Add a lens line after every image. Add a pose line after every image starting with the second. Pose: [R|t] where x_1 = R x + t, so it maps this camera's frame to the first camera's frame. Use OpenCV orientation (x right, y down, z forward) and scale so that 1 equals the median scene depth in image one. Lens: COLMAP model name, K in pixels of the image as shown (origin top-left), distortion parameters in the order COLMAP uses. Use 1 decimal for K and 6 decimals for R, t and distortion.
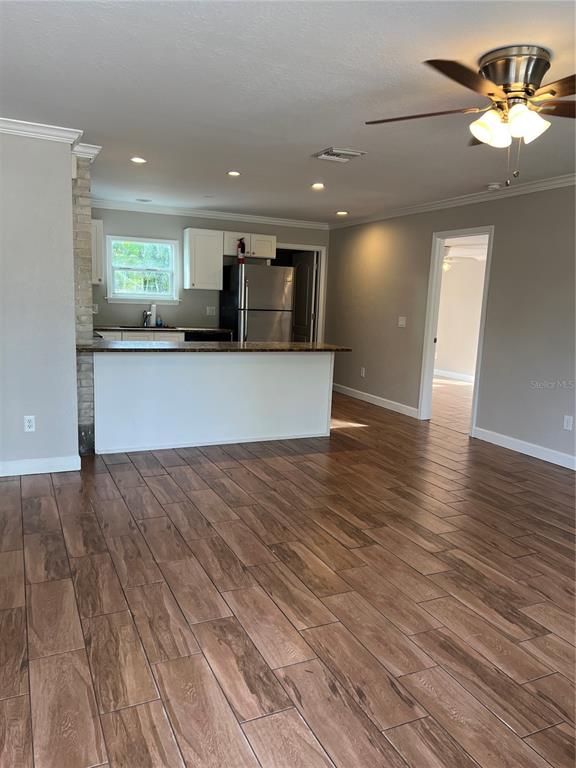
lens RADIAL K [[568.8, 0, 288.4], [0, 568.8, 383.1], [0, 0, 1]] dist [0.029816, 0.005515]
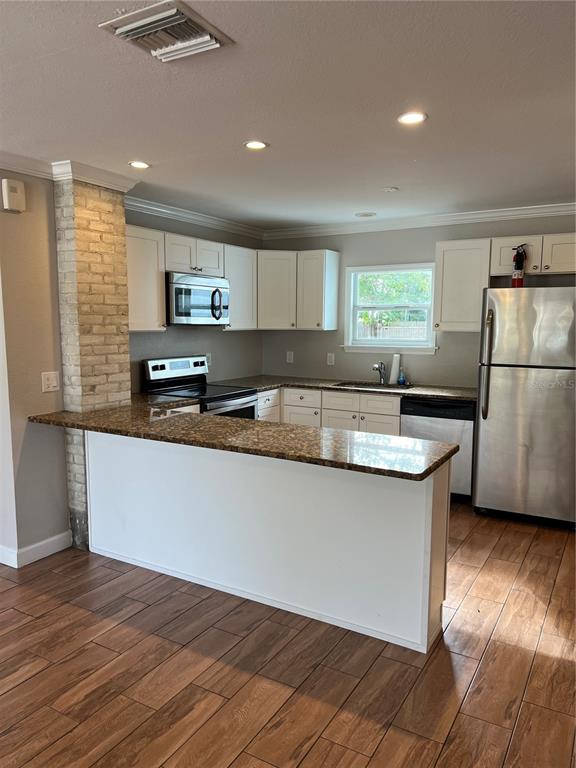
lens RADIAL K [[568.8, 0, 292.6], [0, 568.8, 389.9], [0, 0, 1]] dist [0.029816, 0.005515]
pose [[0.568055, 0.064341, -0.820472, 0.293941], [-0.107288, 0.994221, 0.003685, -0.083360], [0.815968, 0.085933, 0.571675, 0.494686]]
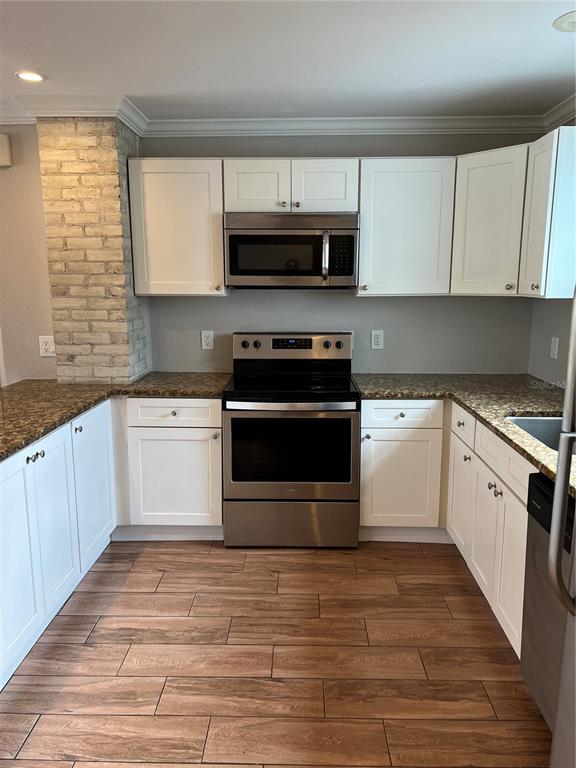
lens RADIAL K [[568.8, 0, 291.6], [0, 568.8, 383.4], [0, 0, 1]] dist [0.029816, 0.005515]
pose [[-0.448090, 0.109552, -0.887251, 0.099966], [-0.151697, 0.968753, 0.196227, -0.158091], [0.881024, 0.222520, -0.417470, 0.977902]]
